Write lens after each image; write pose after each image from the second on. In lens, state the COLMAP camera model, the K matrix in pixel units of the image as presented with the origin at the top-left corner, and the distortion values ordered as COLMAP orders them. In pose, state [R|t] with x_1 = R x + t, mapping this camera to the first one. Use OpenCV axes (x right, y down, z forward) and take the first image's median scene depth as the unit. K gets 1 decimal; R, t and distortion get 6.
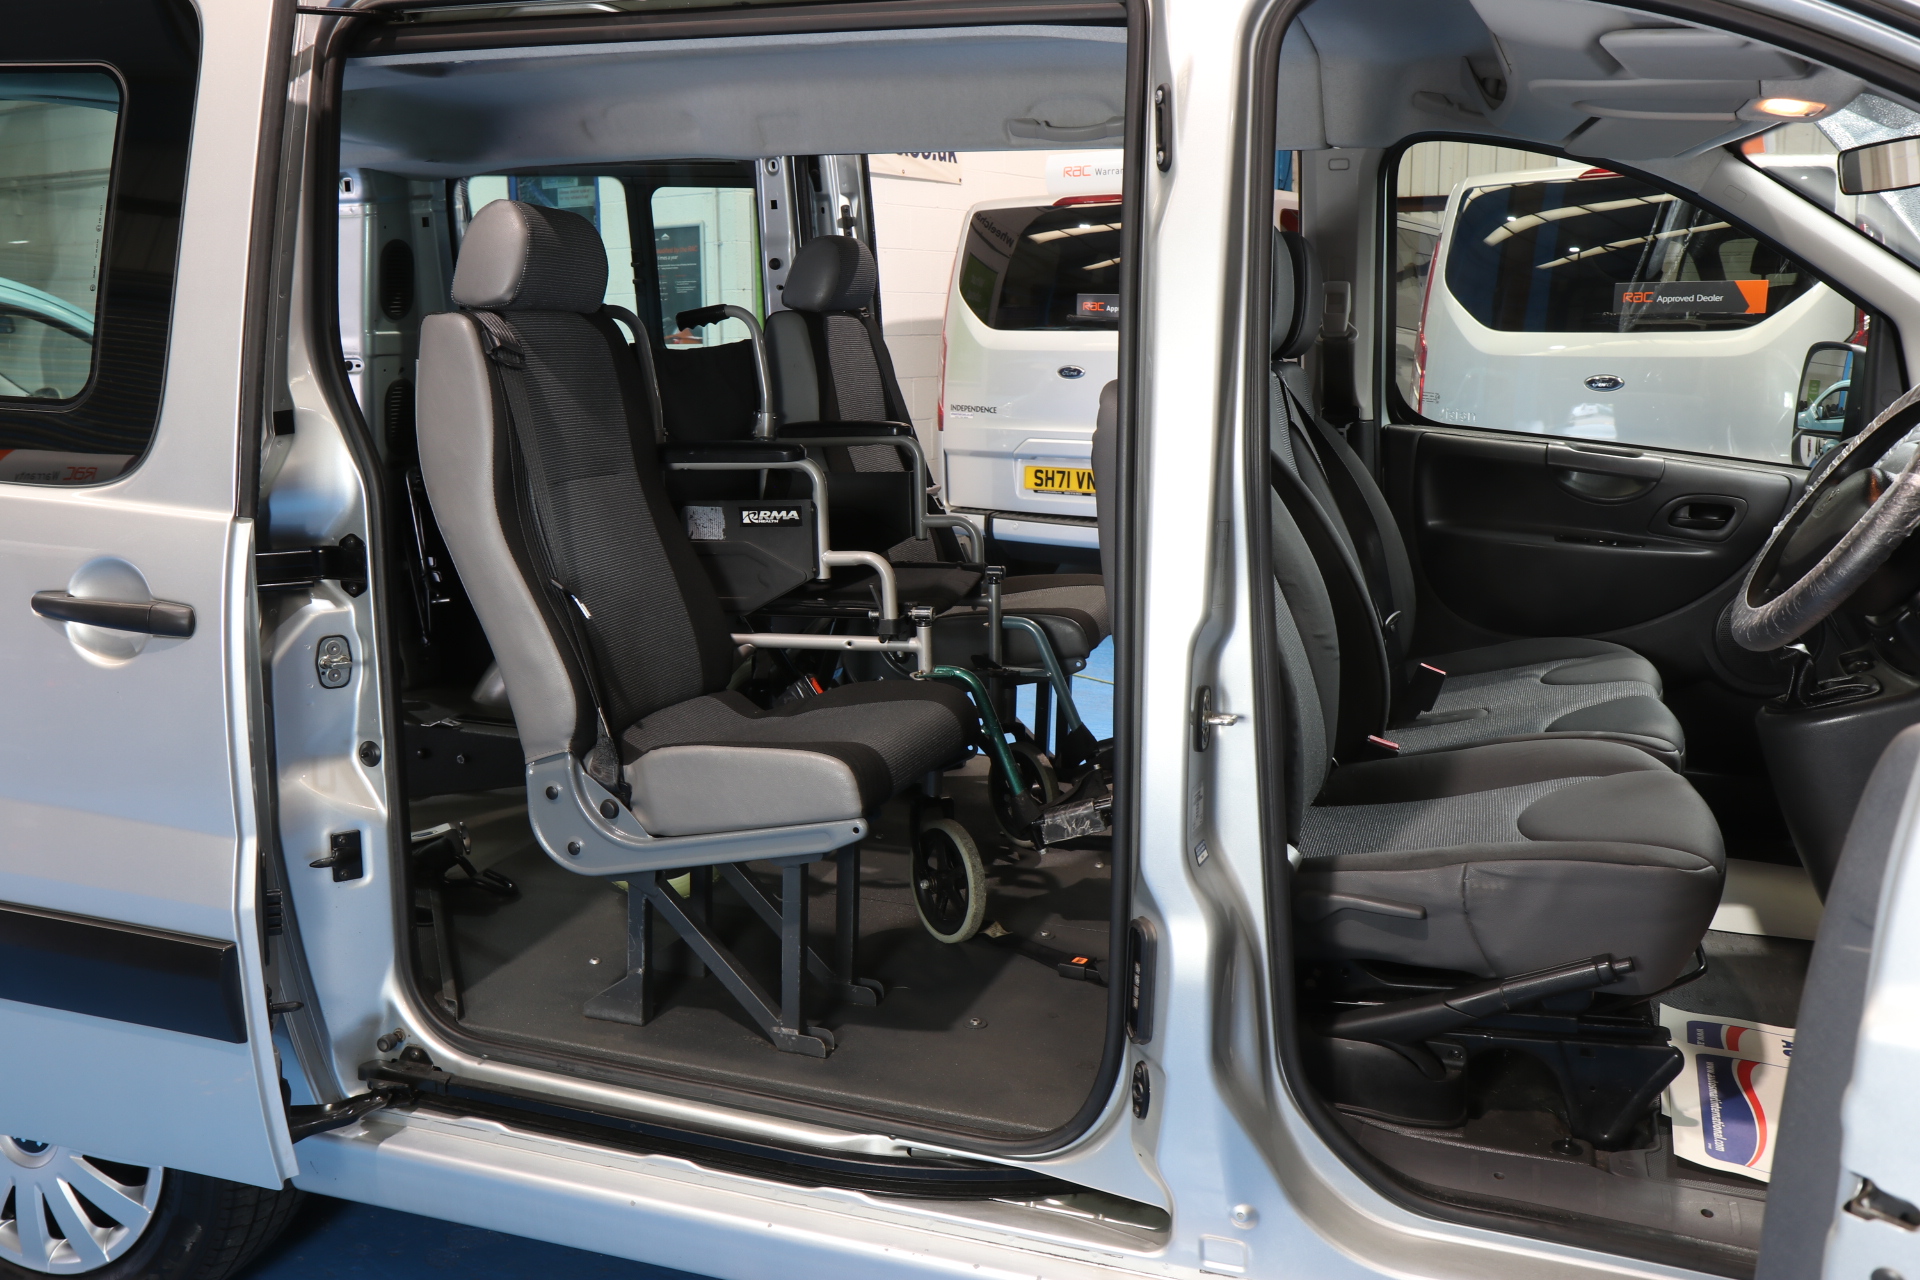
lens RADIAL K [[1591.8, 0, 952.3], [0, 1591.8, 645.4], [0, 0, 1]] dist [-0.037894, 0.014239]
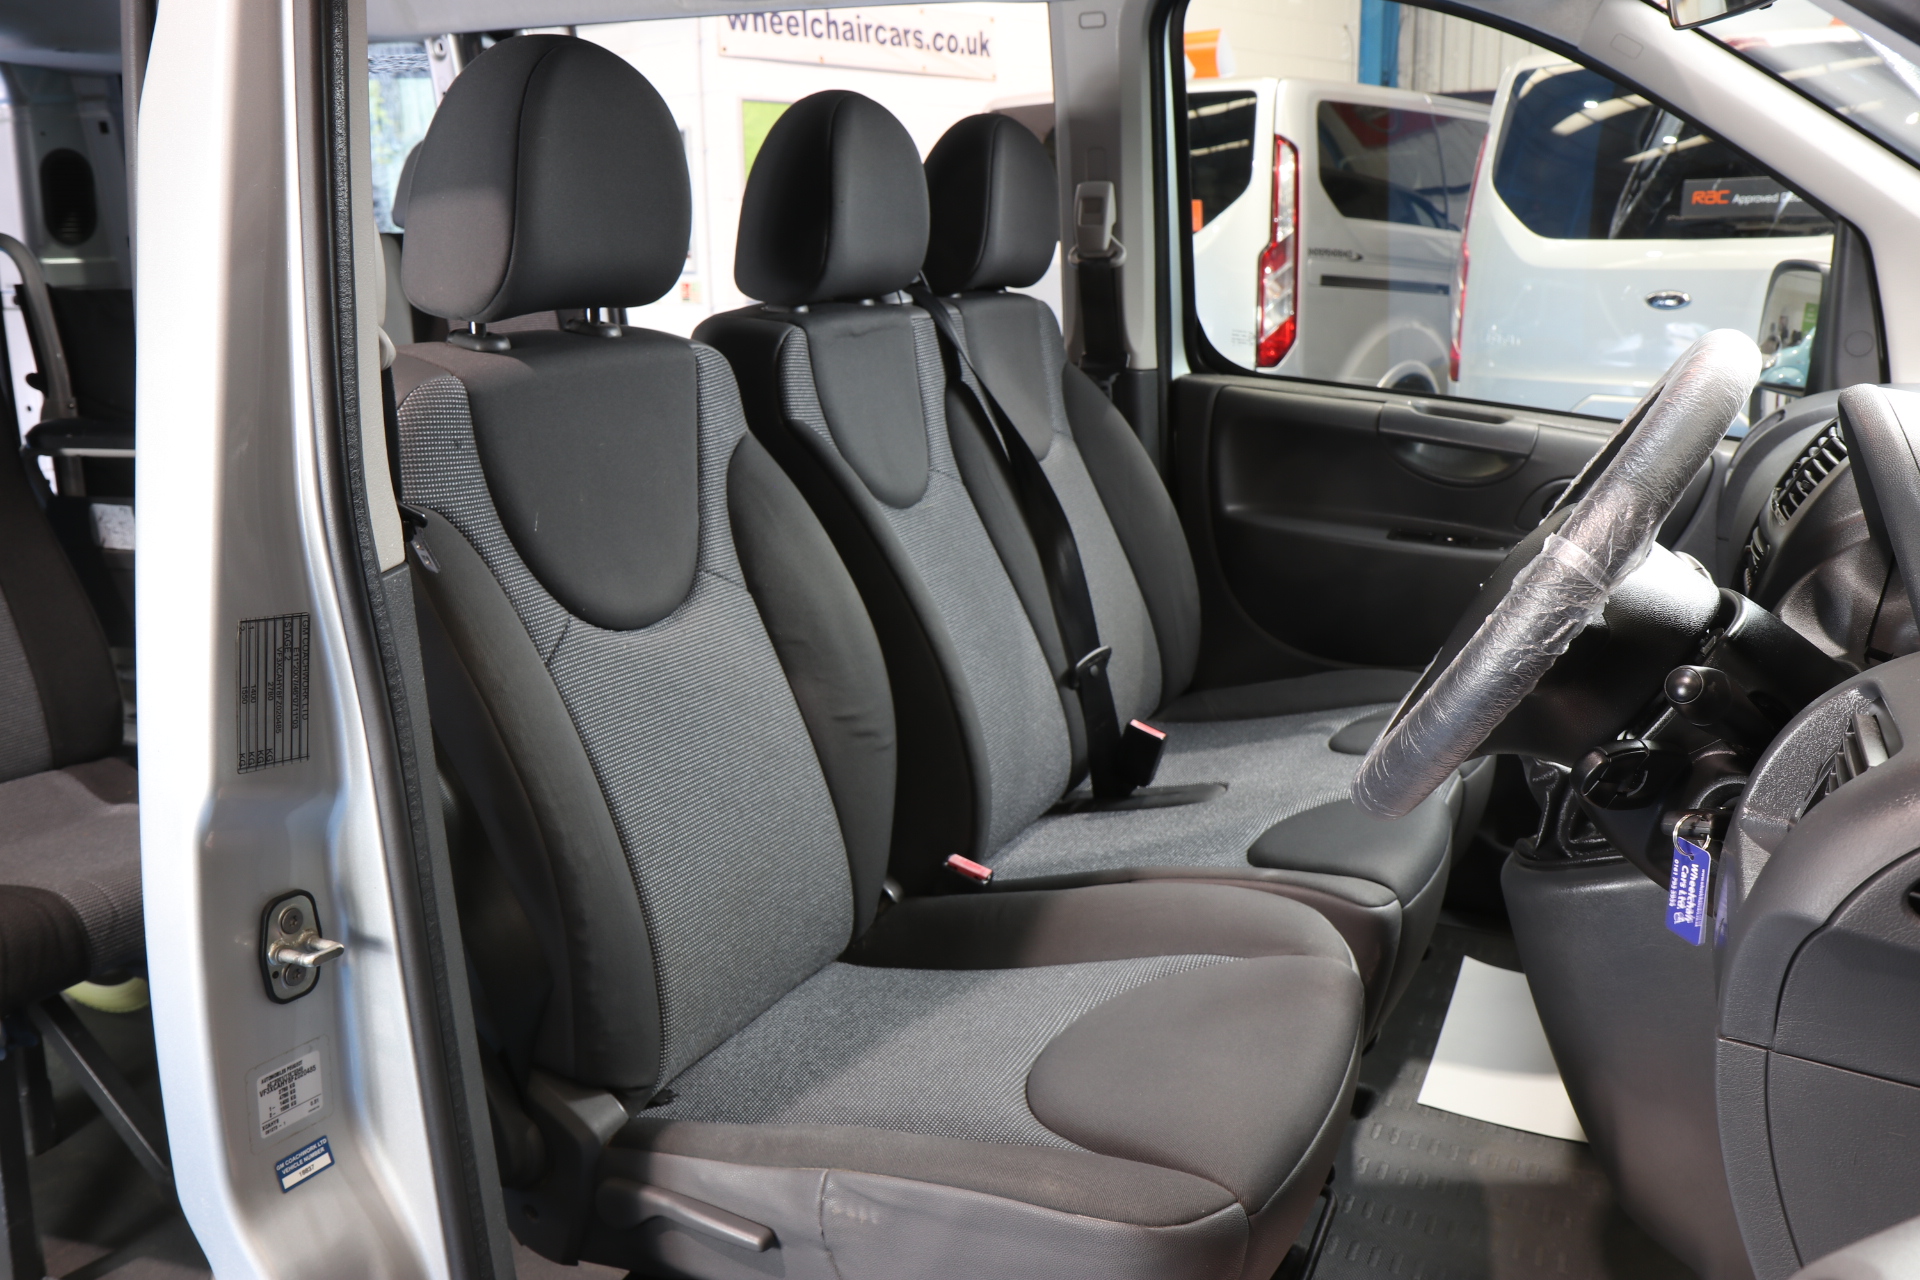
lens RADIAL K [[1591.8, 0, 940.6], [0, 1591.8, 634.3], [0, 0, 1]] dist [-0.037894, 0.014239]
pose [[0.994406, 0.016477, -0.104332, 0.302995], [-0.011274, 0.998672, 0.050264, -0.067103], [0.105021, -0.048806, 0.993272, 0.300417]]
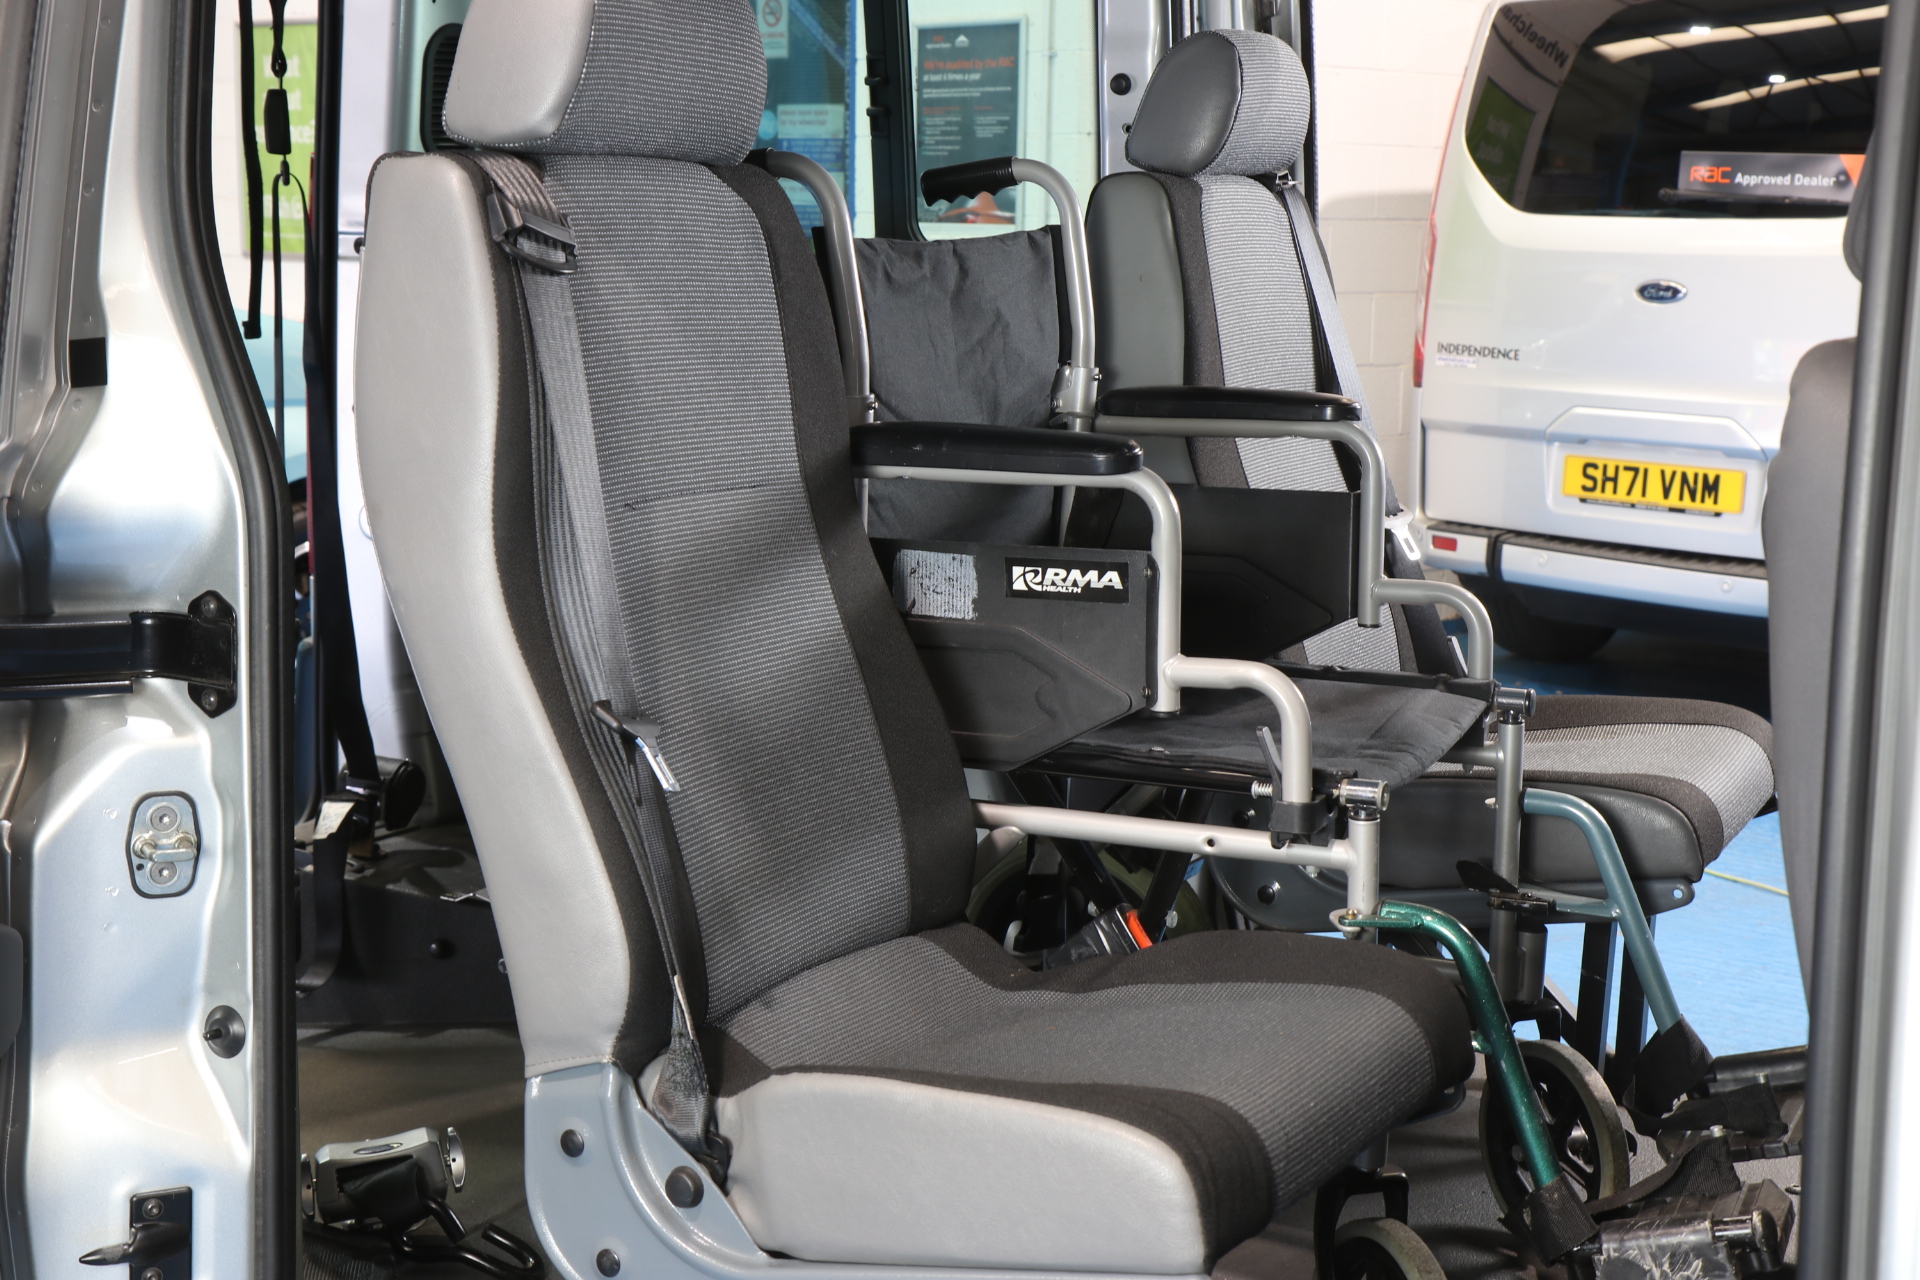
lens RADIAL K [[2683.4, 0, 971.4], [0, 2683.4, 644.9], [0, 0, 1]] dist [0.120011, 0.000000]
pose [[0.984881, 0.052951, -0.164941, -0.002895], [-0.058616, 0.997840, -0.029664, -0.032236], [0.163014, 0.038884, 0.985857, 0.153744]]
